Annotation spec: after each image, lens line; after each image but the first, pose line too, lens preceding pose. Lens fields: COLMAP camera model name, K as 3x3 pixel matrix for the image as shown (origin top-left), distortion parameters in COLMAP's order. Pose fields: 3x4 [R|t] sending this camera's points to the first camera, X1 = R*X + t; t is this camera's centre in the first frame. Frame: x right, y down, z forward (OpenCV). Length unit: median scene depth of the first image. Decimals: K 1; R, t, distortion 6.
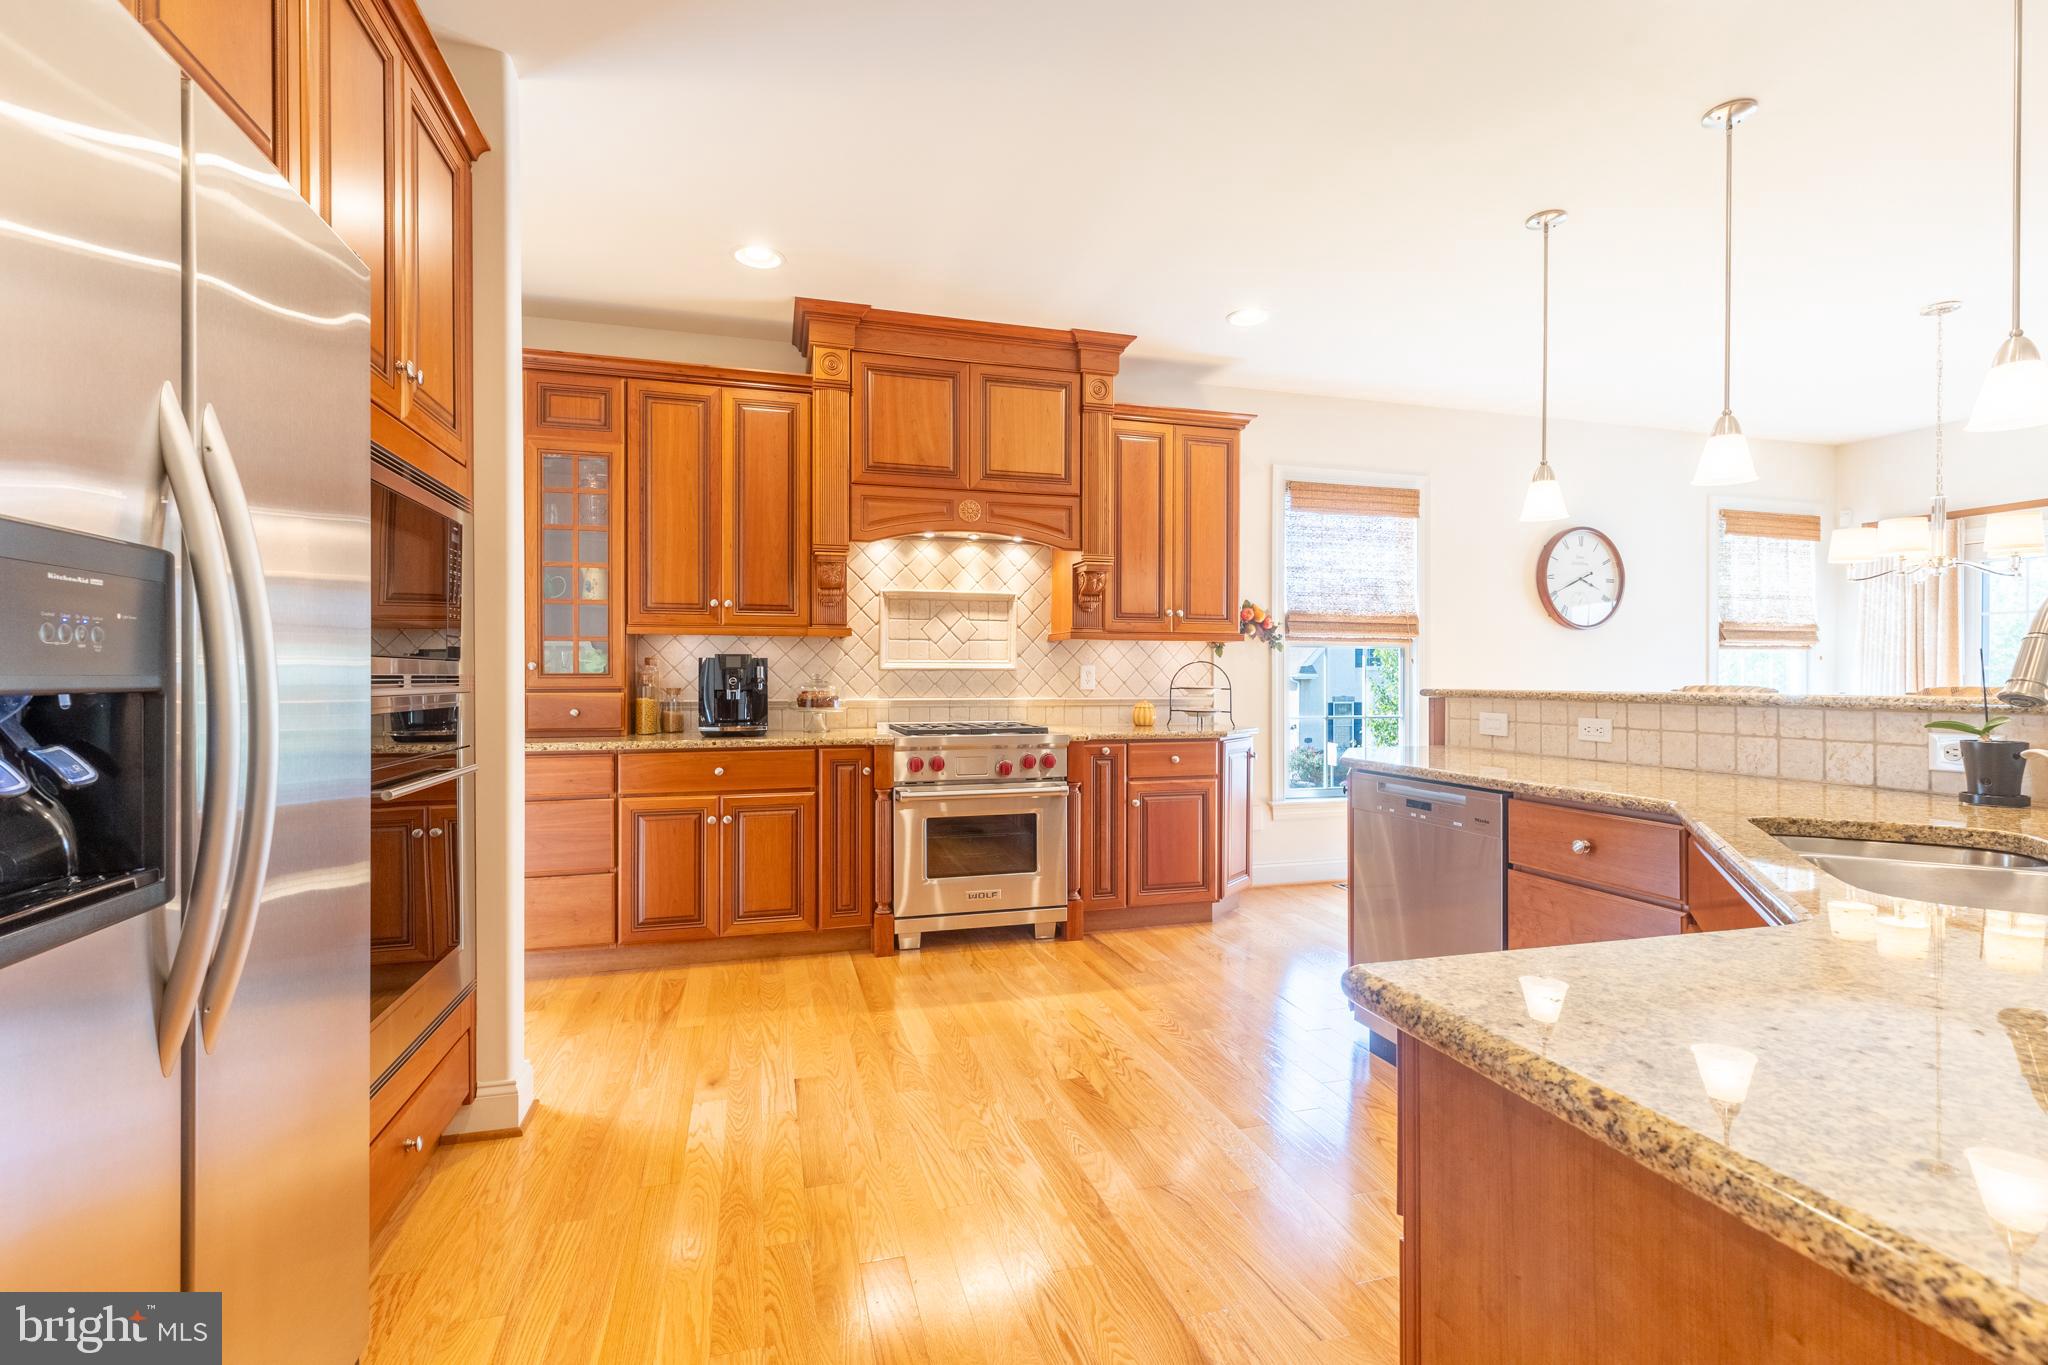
lens RADIAL K [[915.2, 0, 1016.5], [0, 915.2, 683.5], [0, 0, 1]] dist [-0.001547, -0.001045]
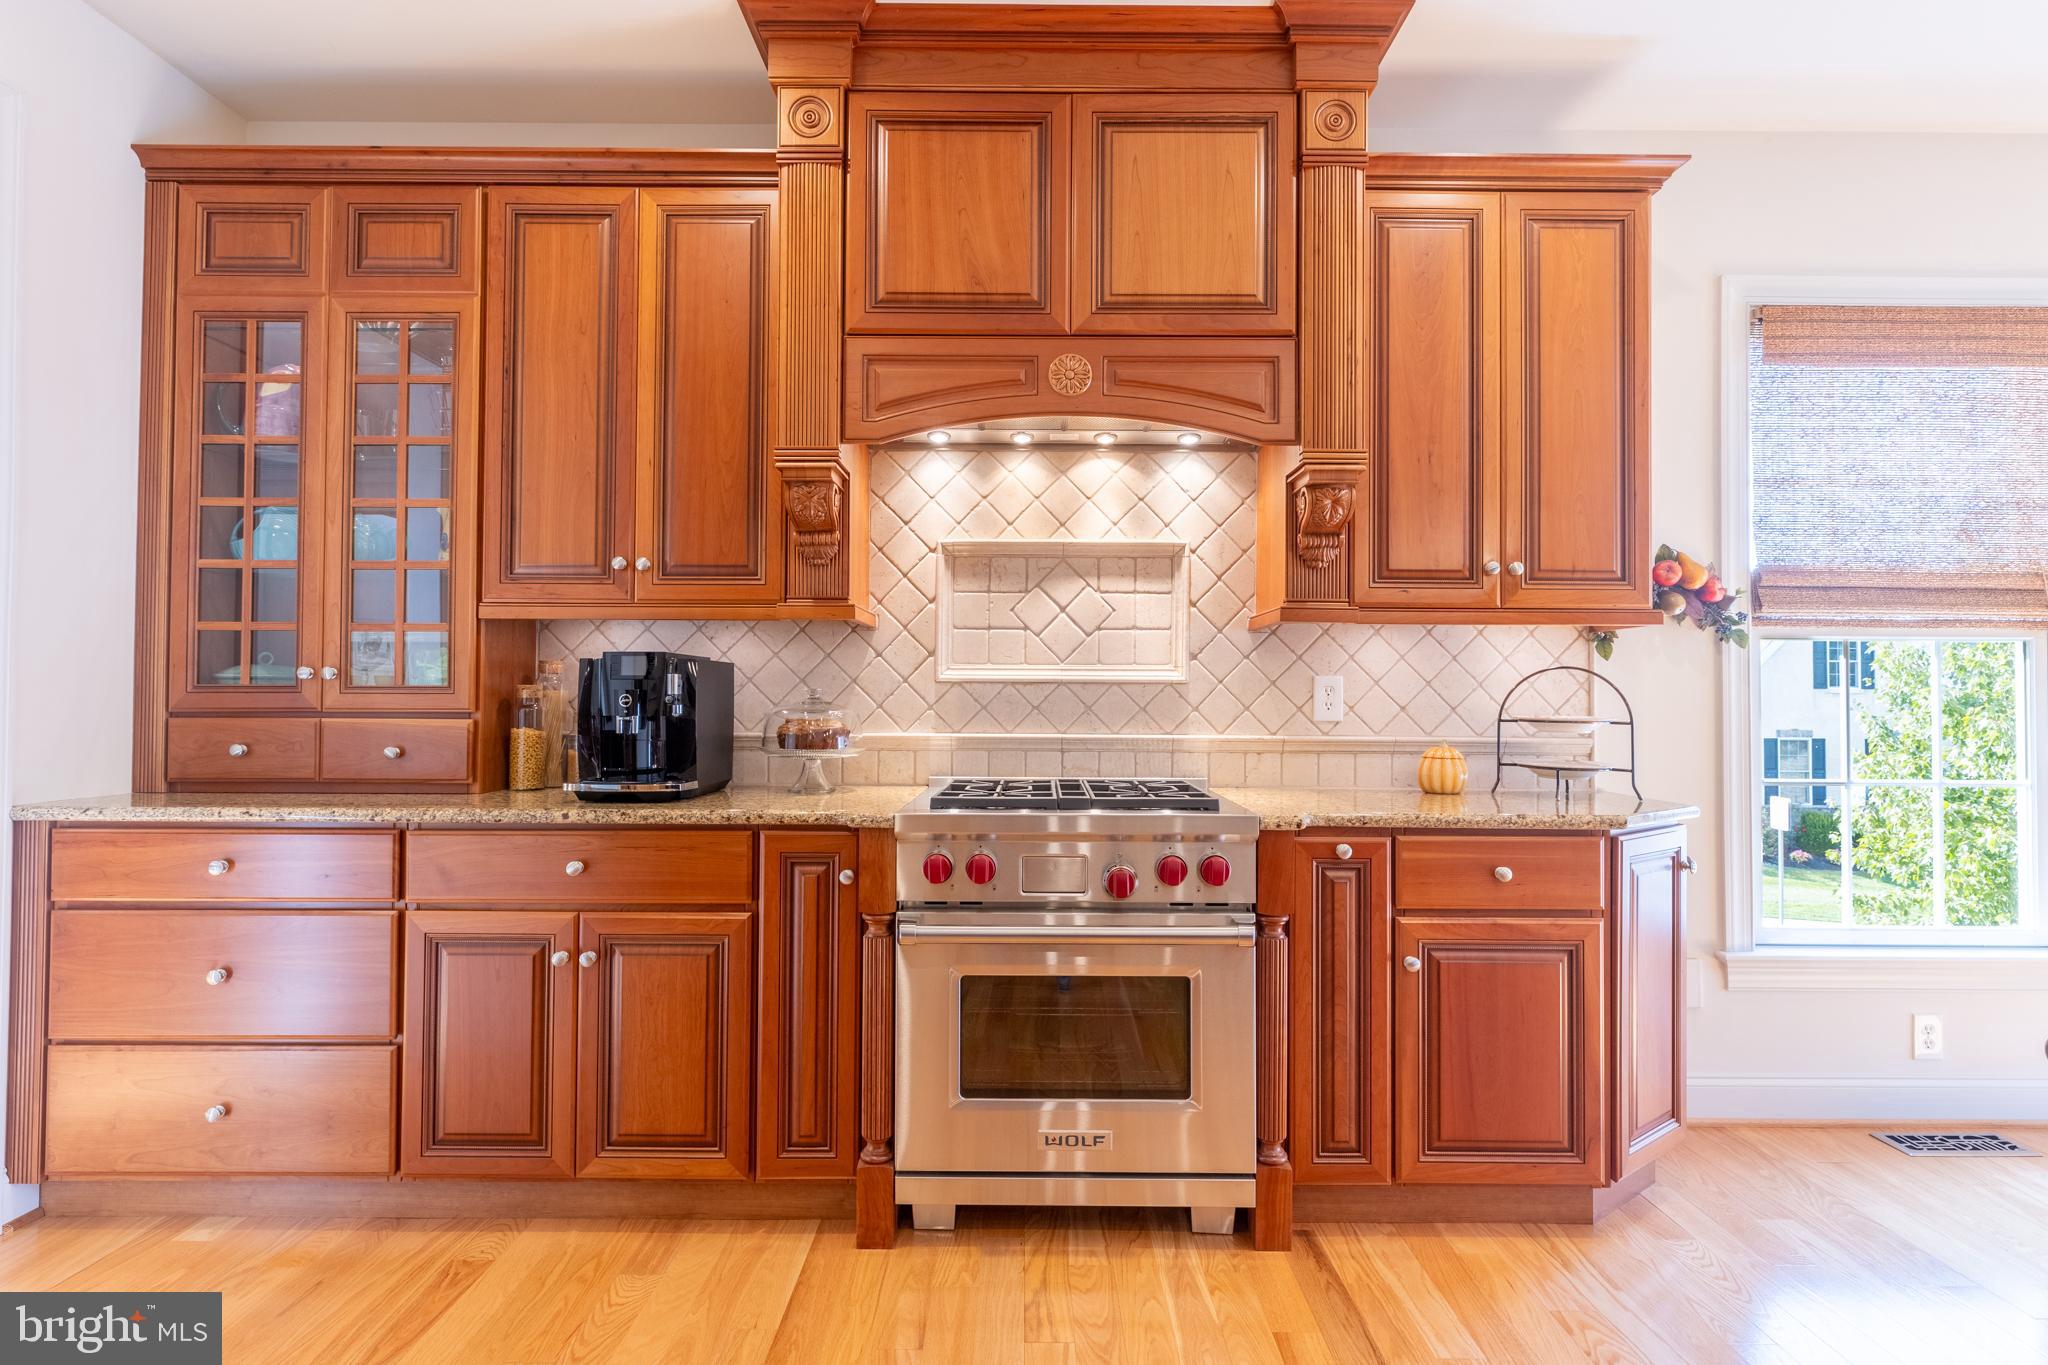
lens RADIAL K [[1068.3, 0, 1021.7], [0, 1068.3, 679.2], [0, 0, 1]] dist [-0.005204, 0.003448]
pose [[0.961527, -0.000061, -0.274711, 0.087101], [-0.007048, 0.999665, -0.024891, -0.000999], [0.274620, 0.025870, 0.961205, 0.408793]]
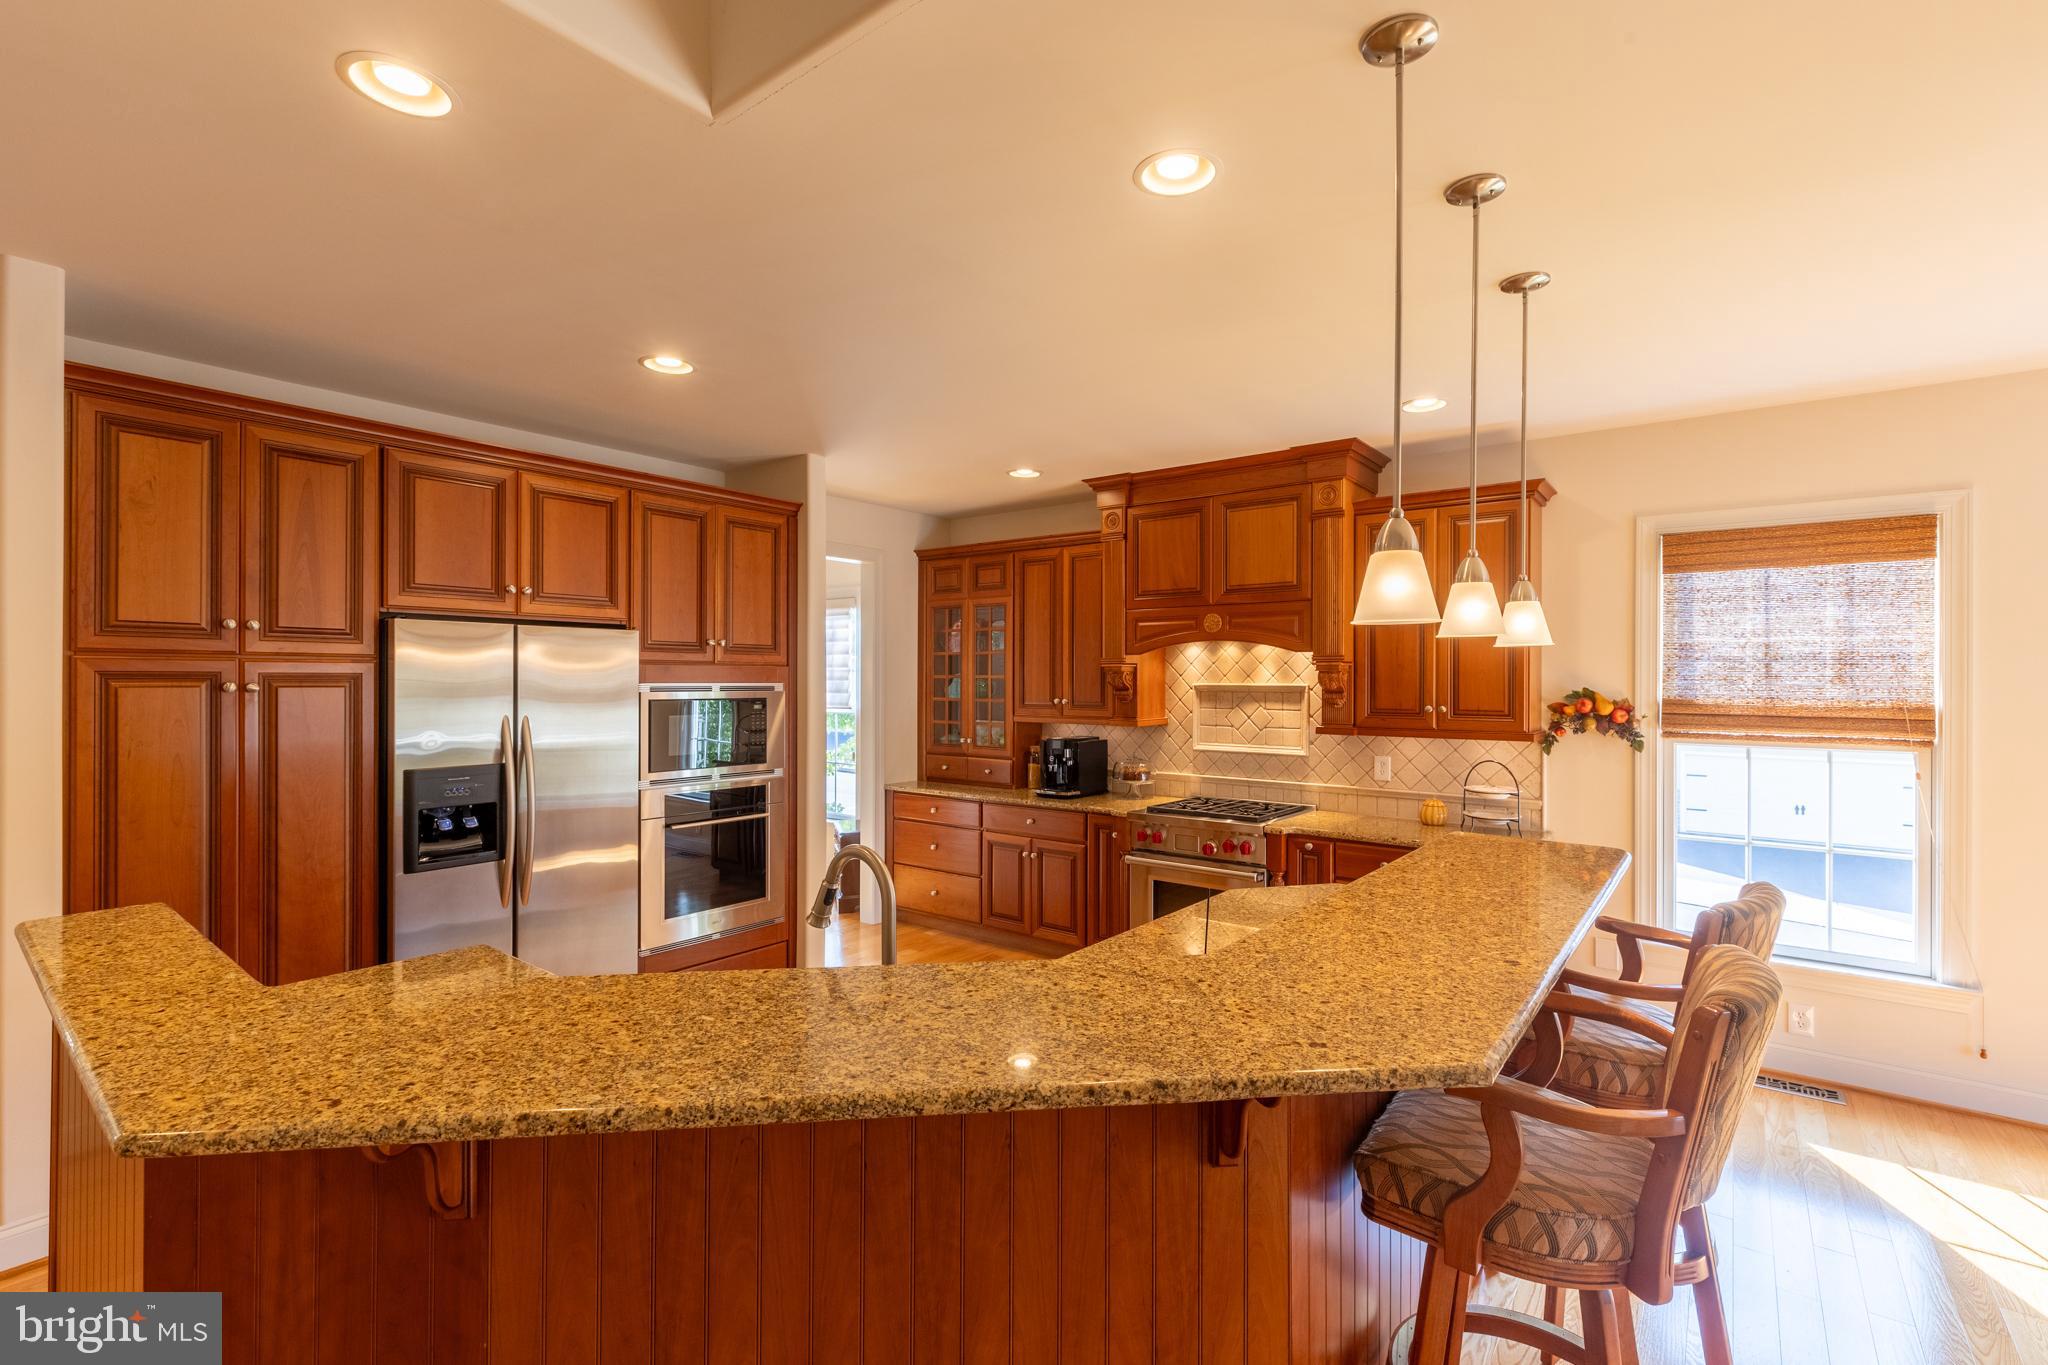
lens RADIAL K [[915.2, 0, 1015.0], [0, 915.2, 682.5], [0, 0, 1]] dist [-0.001547, -0.001045]
pose [[0.584060, 0.004151, -0.811700, 0.736841], [-0.007161, 0.999974, -0.000039, -0.109529], [0.811679, 0.005835, 0.584074, 0.113523]]
